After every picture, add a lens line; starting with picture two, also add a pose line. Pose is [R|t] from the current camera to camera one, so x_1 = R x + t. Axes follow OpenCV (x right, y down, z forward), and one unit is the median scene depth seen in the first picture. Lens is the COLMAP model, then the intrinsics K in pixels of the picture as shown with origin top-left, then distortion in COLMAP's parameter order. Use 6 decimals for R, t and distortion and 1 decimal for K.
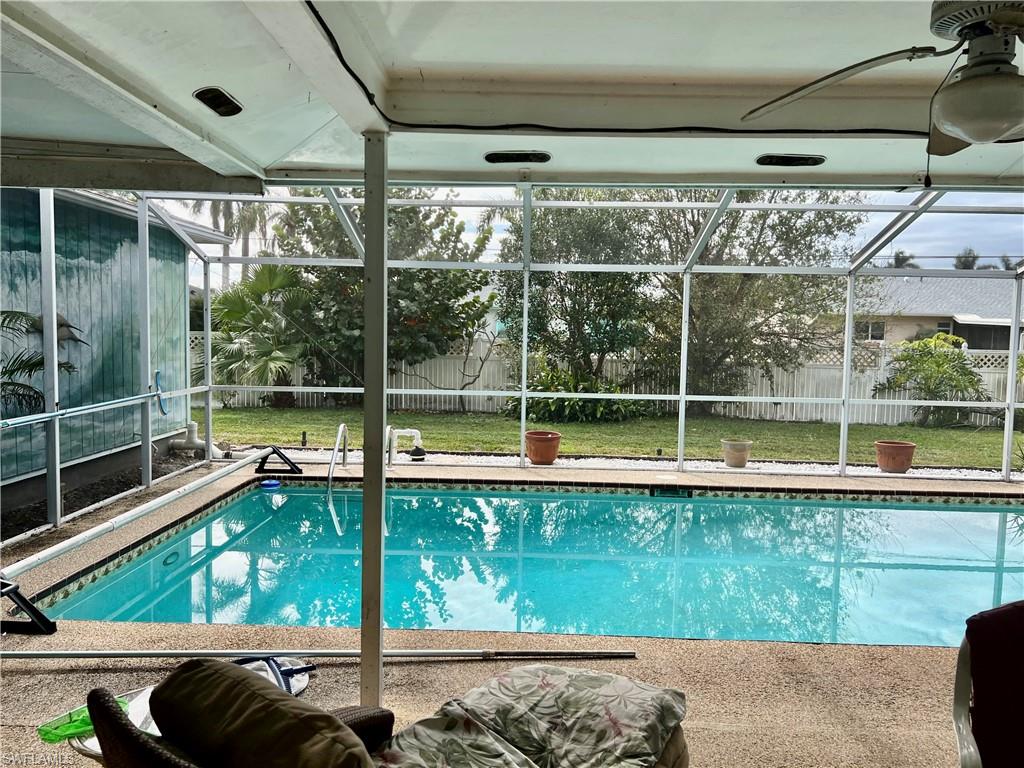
lens RADIAL K [[805.8, 0, 512.0], [0, 805.8, 384.0], [0, 0, 1]] dist [0.068819, -0.077628]
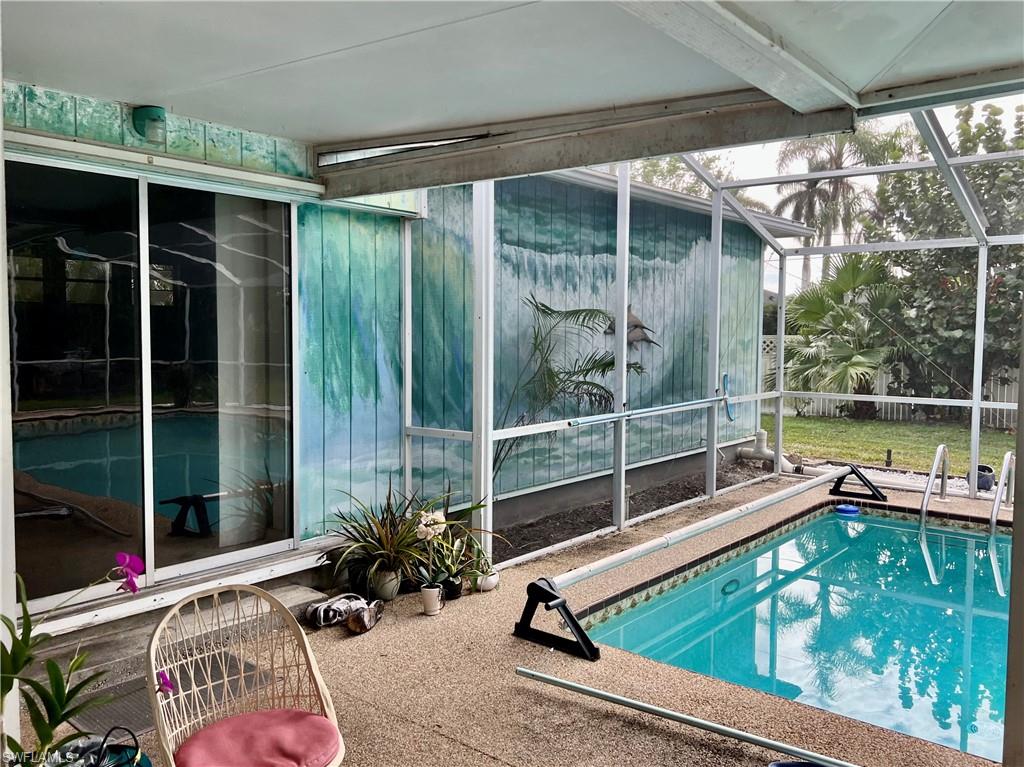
lens RADIAL K [[798.5, 0, 512.0], [0, 798.5, 383.5], [0, 0, 1]] dist [0.090405, -0.195460]
pose [[0.774441, 0.026479, -0.632092, -0.040437], [-0.032034, 0.999483, 0.002621, 0.000533], [0.631835, 0.018219, 0.774889, 0.124630]]
